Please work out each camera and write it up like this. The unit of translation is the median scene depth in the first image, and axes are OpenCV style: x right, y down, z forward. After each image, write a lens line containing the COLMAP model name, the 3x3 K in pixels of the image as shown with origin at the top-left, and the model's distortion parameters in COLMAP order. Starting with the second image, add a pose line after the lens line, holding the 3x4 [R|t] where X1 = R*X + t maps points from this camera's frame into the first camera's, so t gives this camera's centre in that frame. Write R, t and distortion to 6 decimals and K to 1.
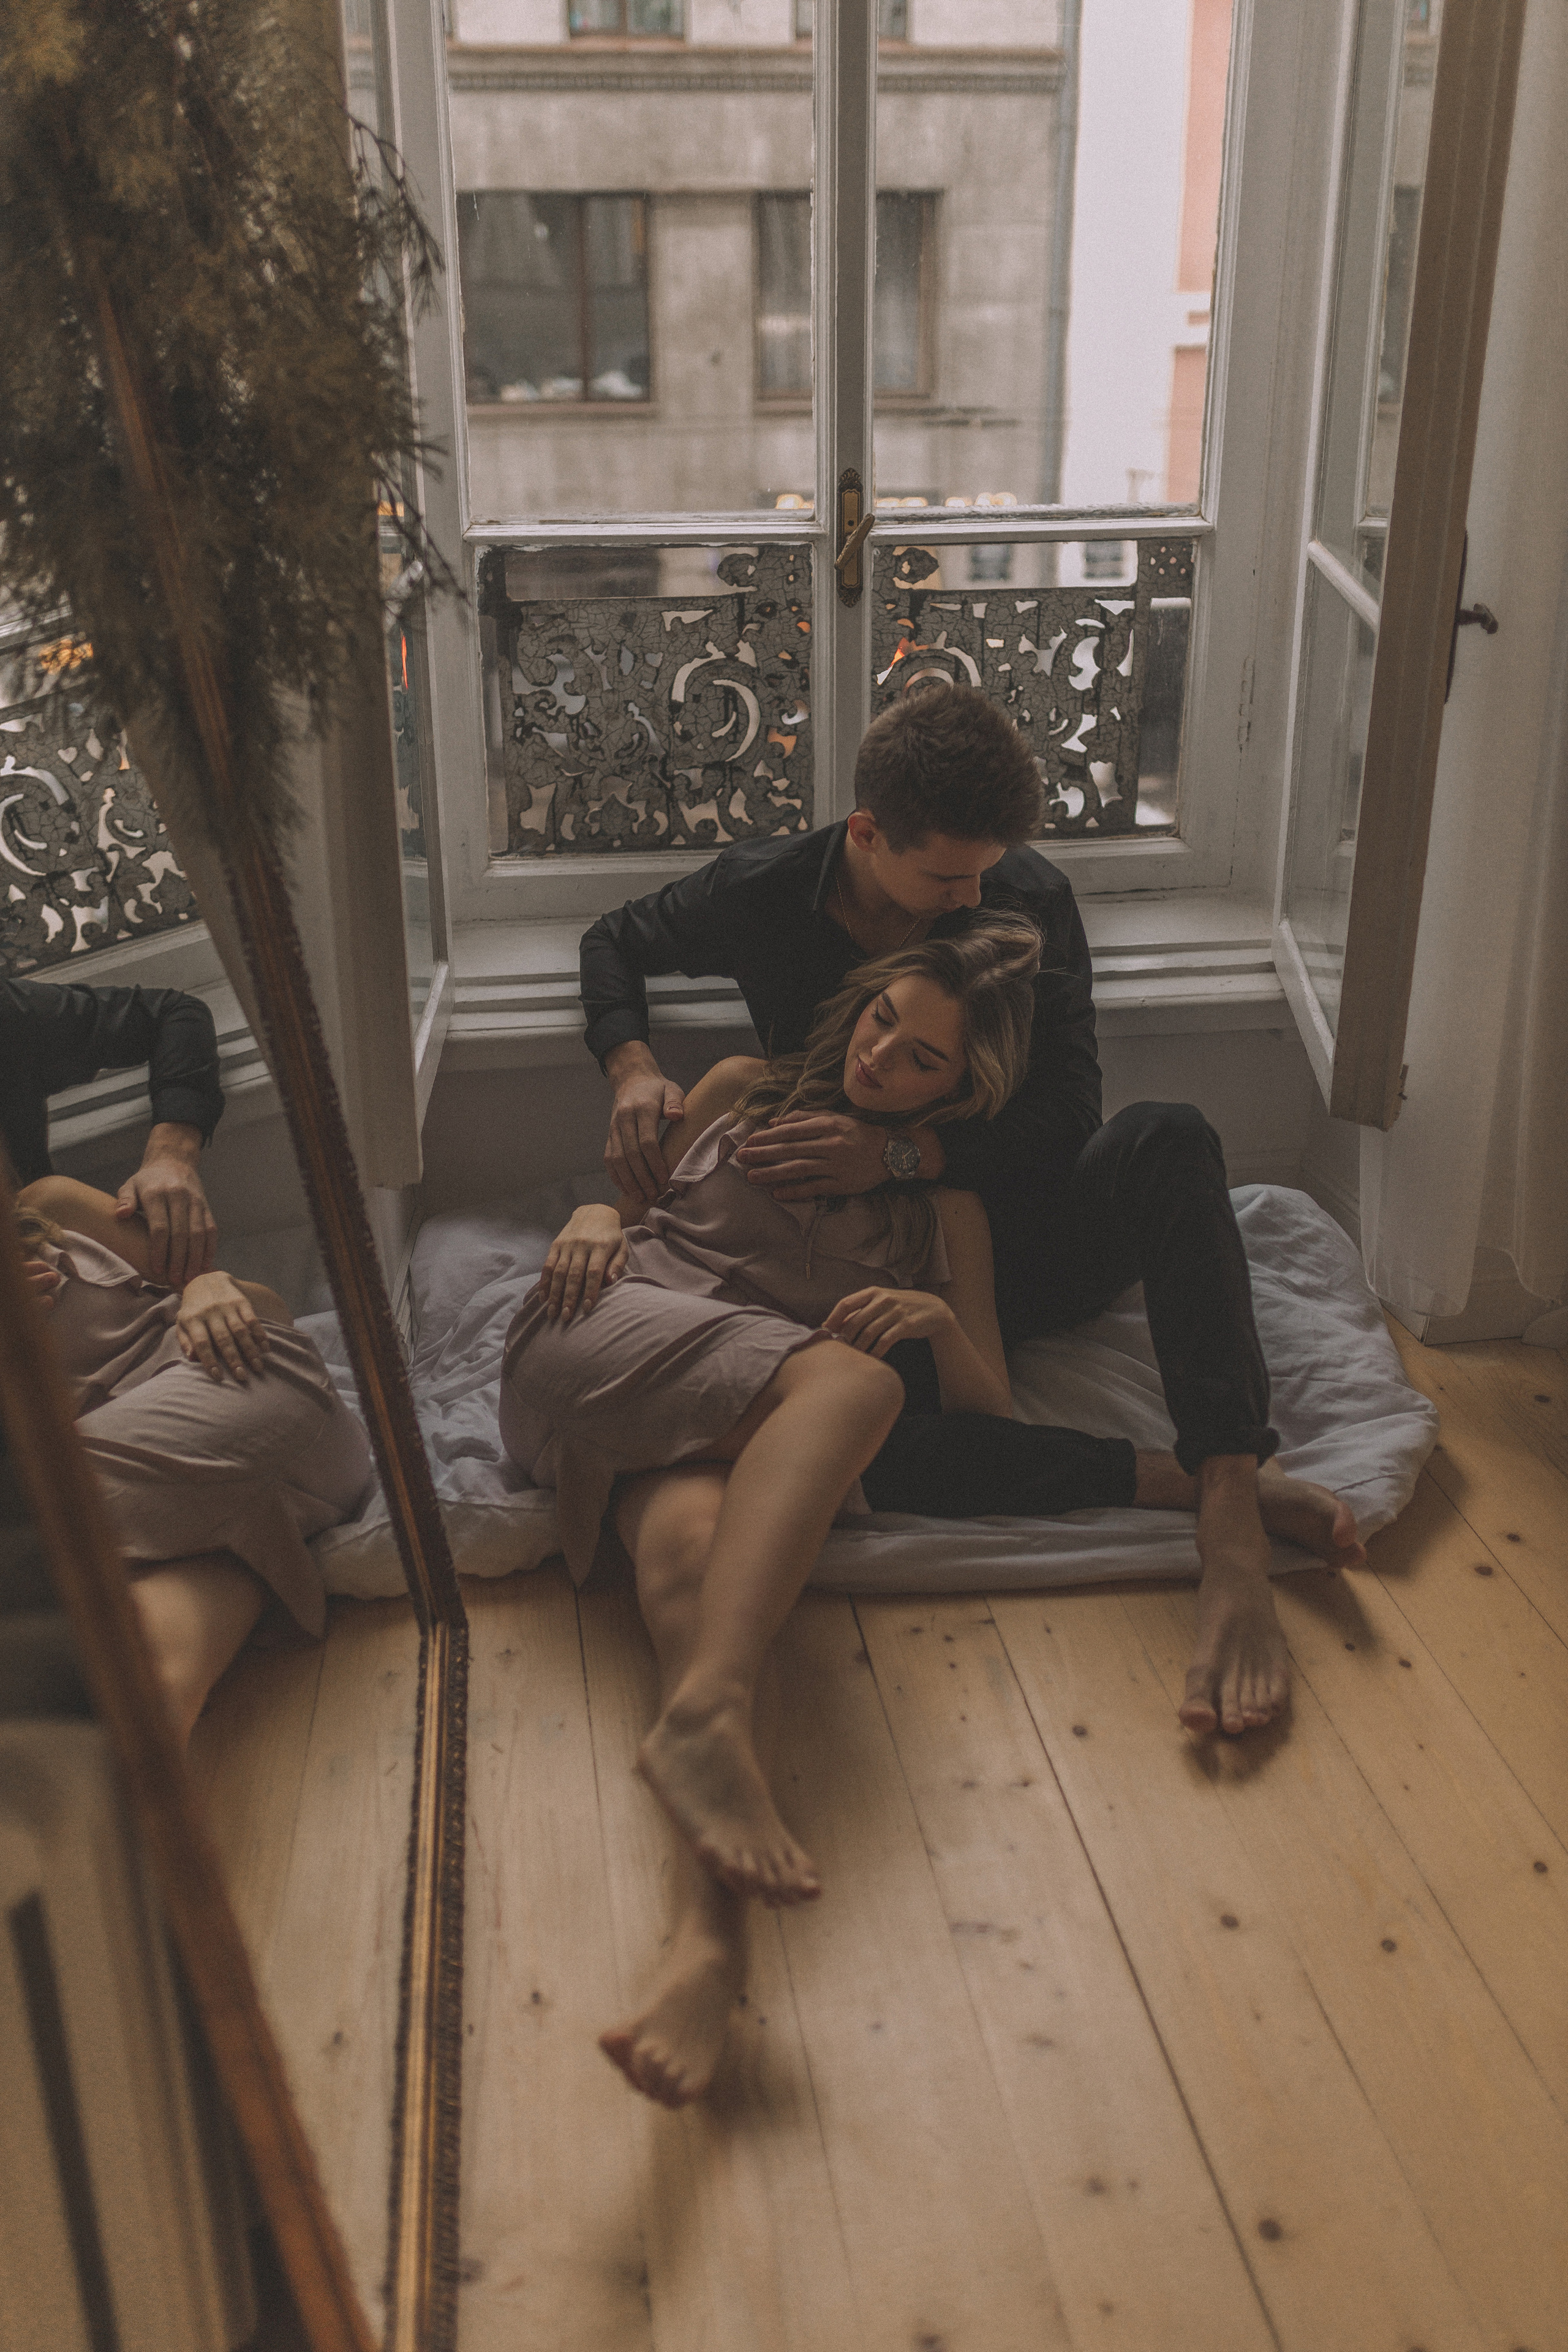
lens RADIAL K [[2195.1, 0, 795.4], [0, 2195.1, 1186.1], [0, 0, 1]] dist [0.001155, 0.000000]
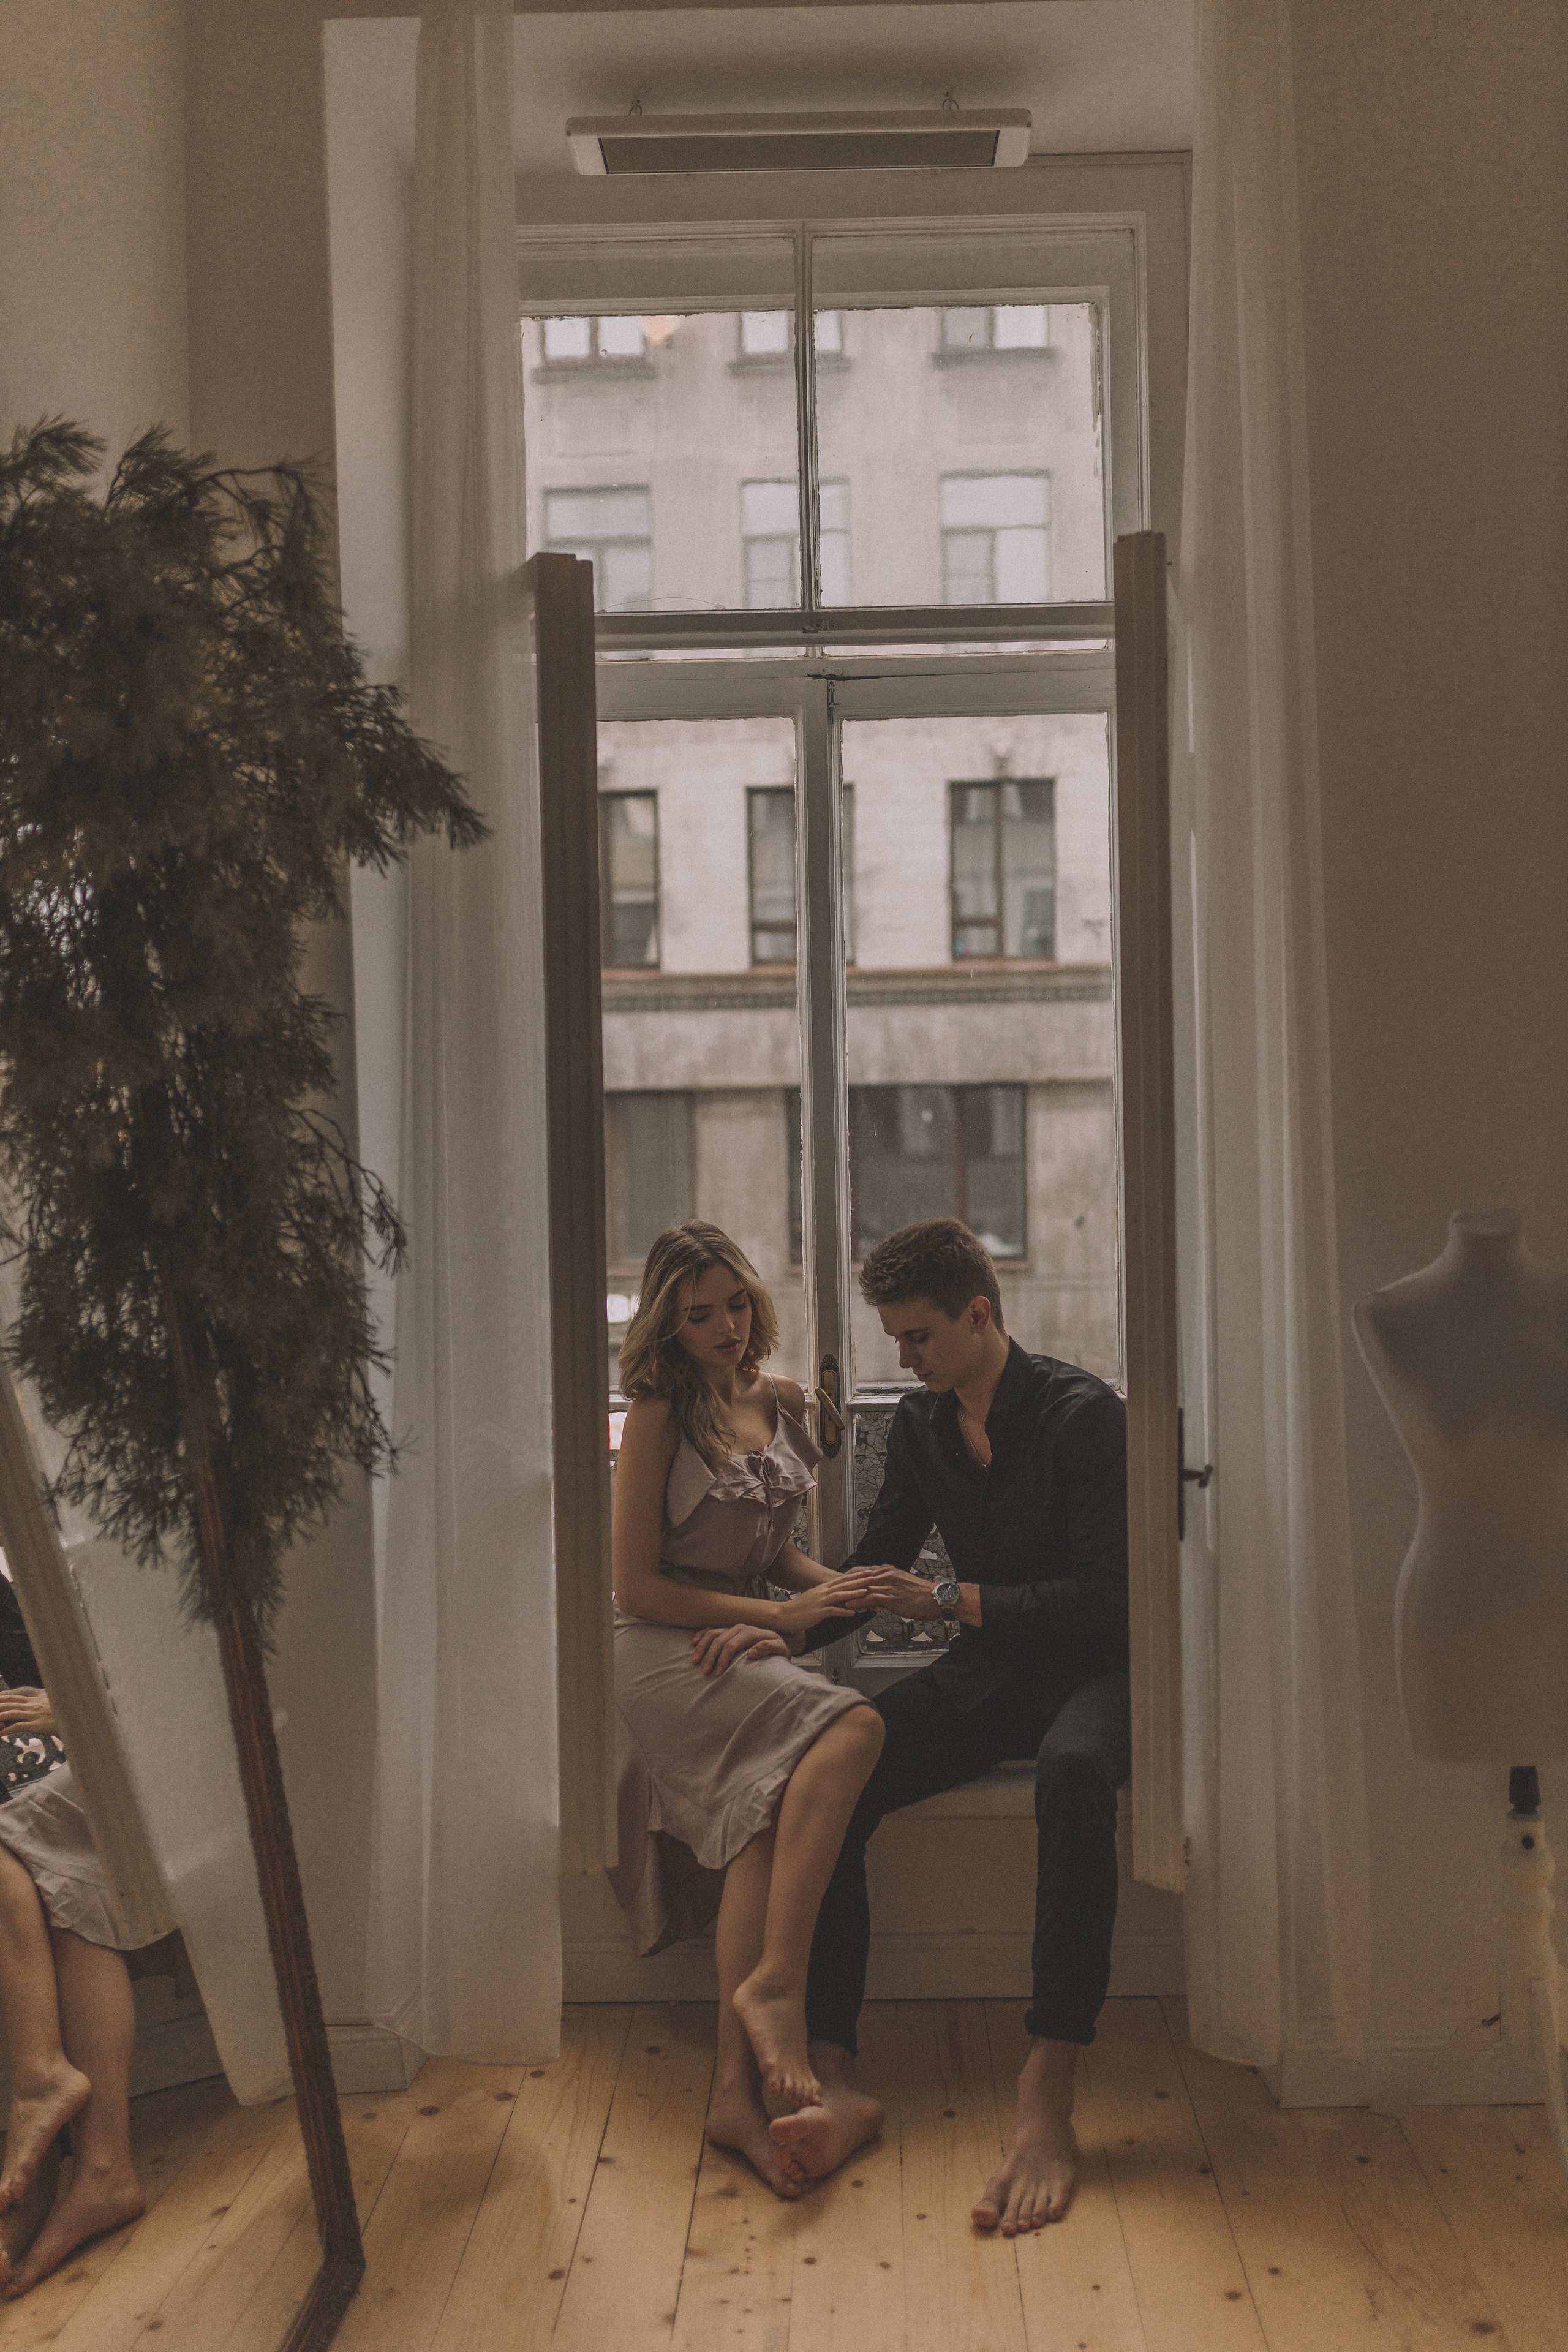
lens RADIAL K [[2195.1, 0, 790.0], [0, 2195.1, 1177.3], [0, 0, 1]] dist [0.001155, 0.000000]
pose [[0.983062, -0.010664, -0.182962, 0.221256], [-0.057718, 0.929492, -0.364299, 0.047273], [0.173946, 0.368689, 0.913133, -0.213546]]
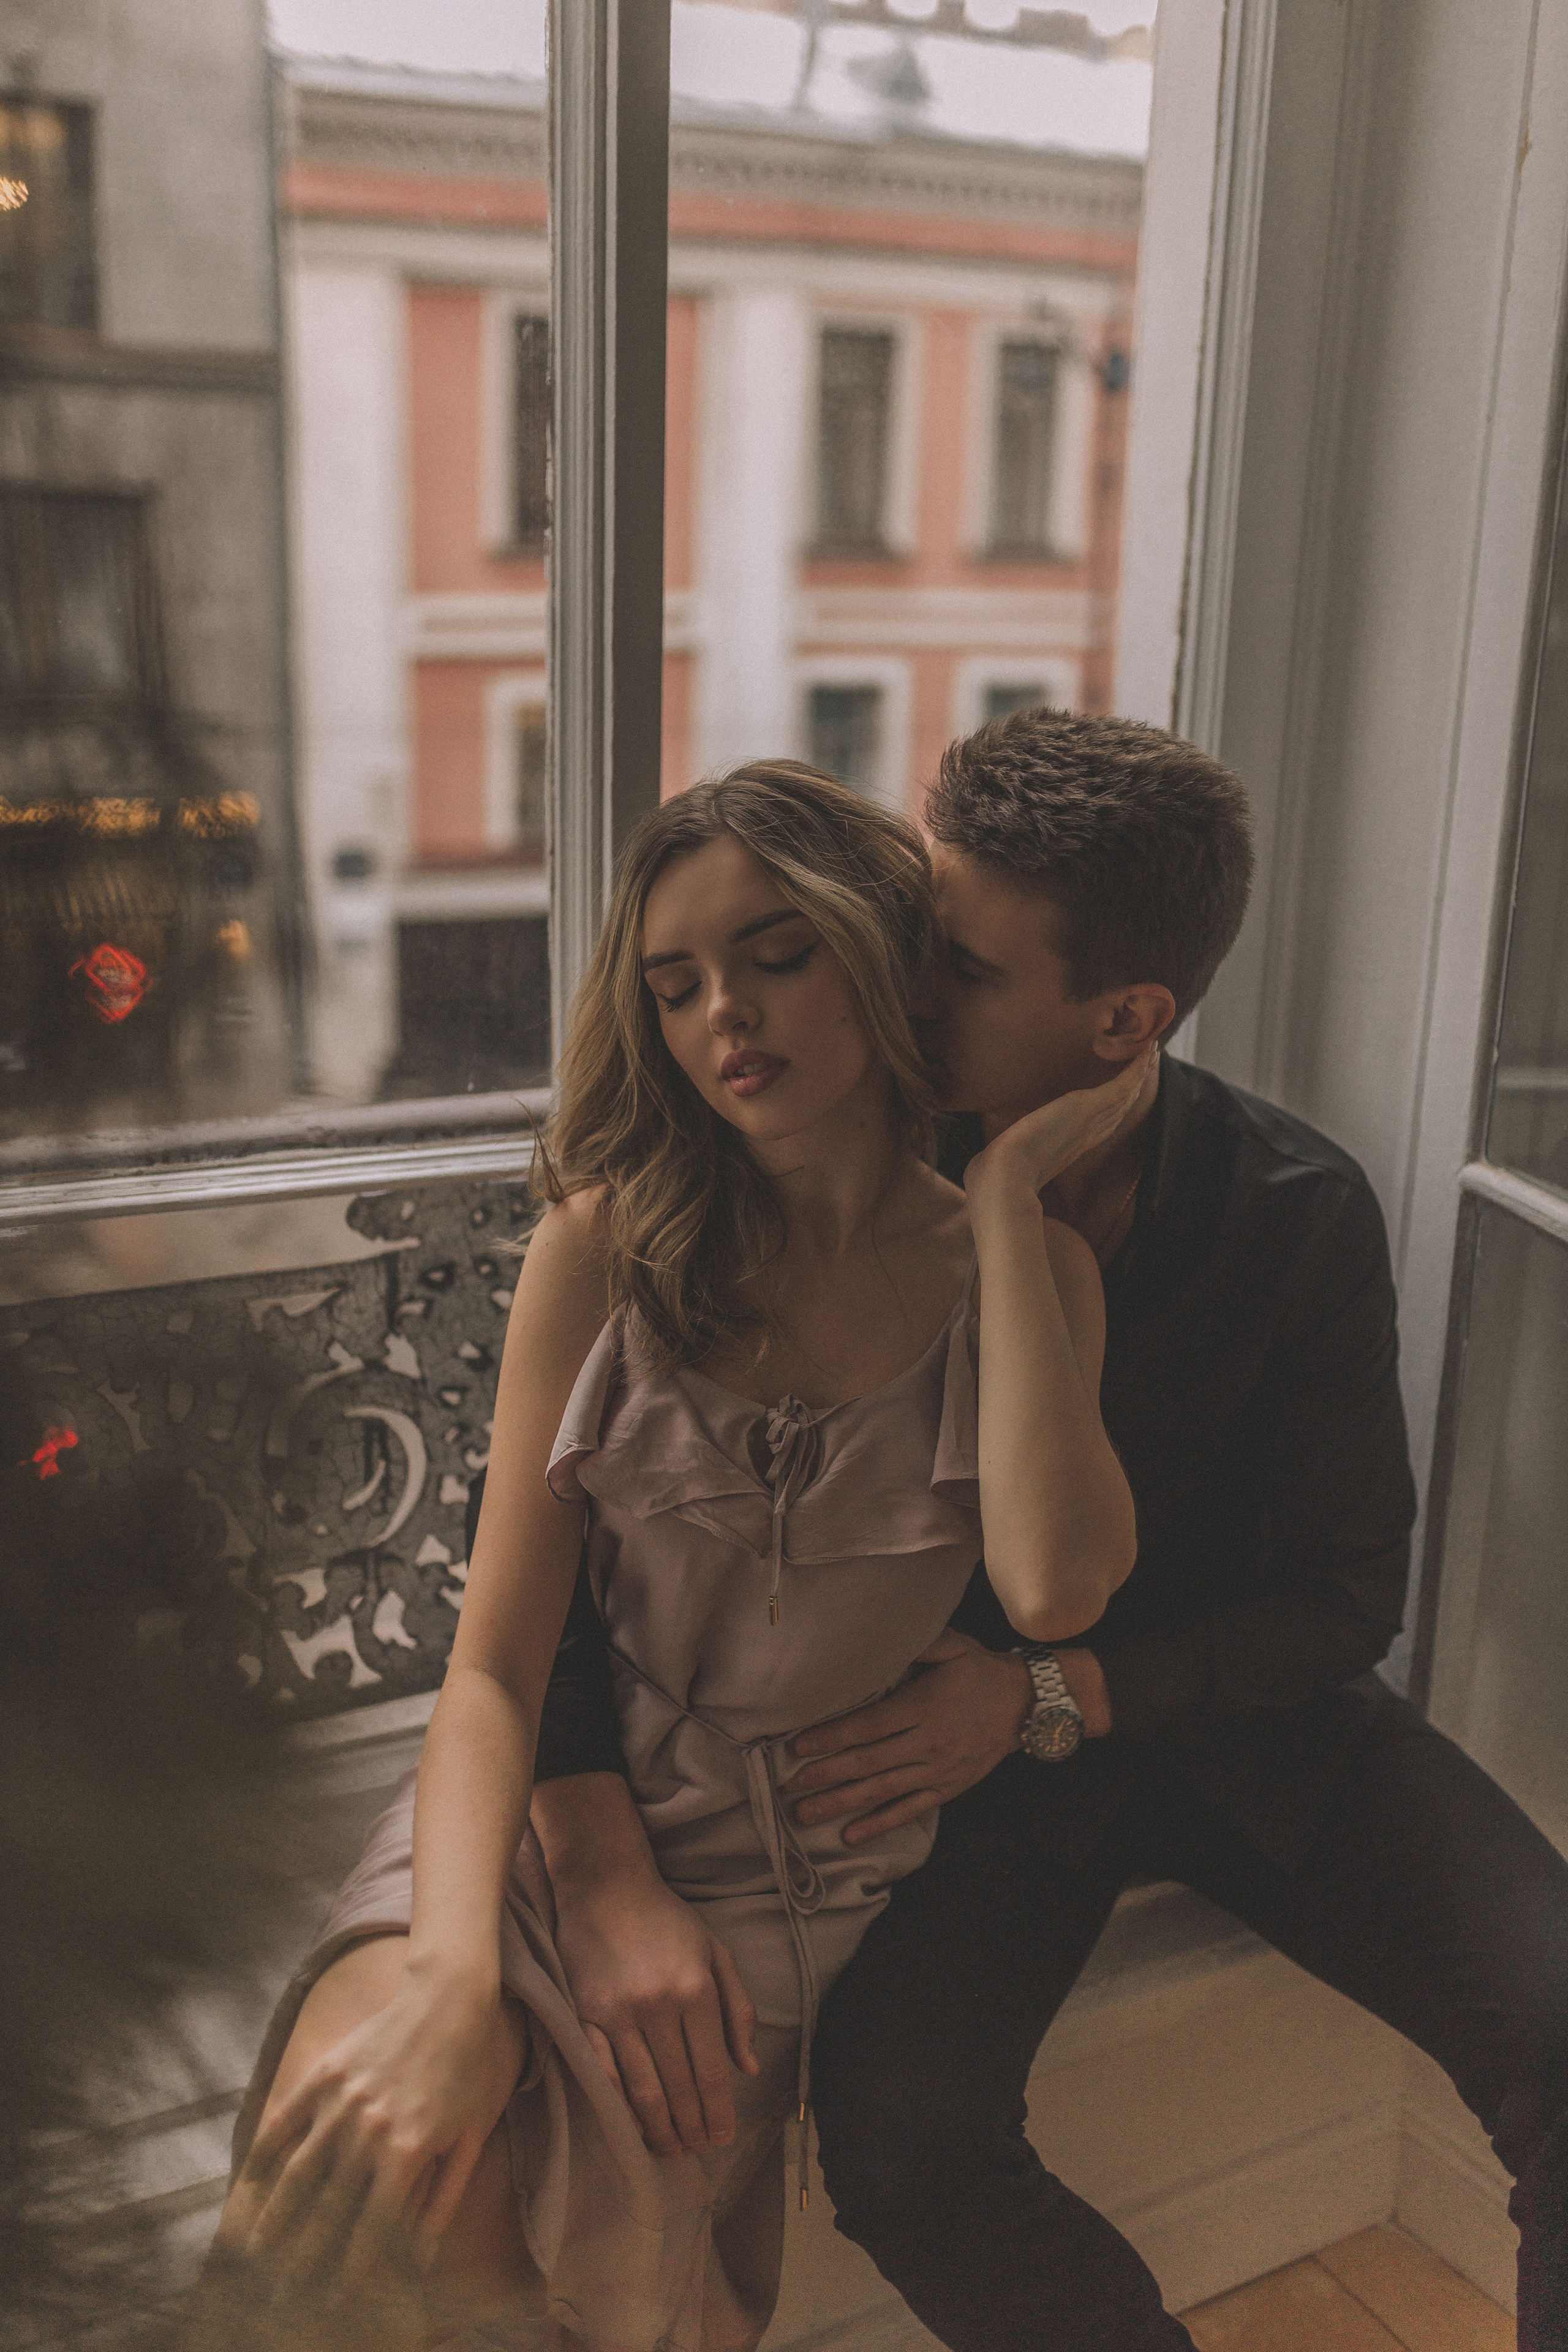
lens RADIAL K [[2243.6, 0, 832.2], [0, 2243.6, 1084.0], [0, 0, 1]] dist [0.072191, 0.000000]
pose [[0.937430, -0.048806, 0.344737, -0.112541], [0.106805, 0.982700, -0.151304, -0.211491], [-0.331388, 0.178656, 0.926425, 0.424482]]
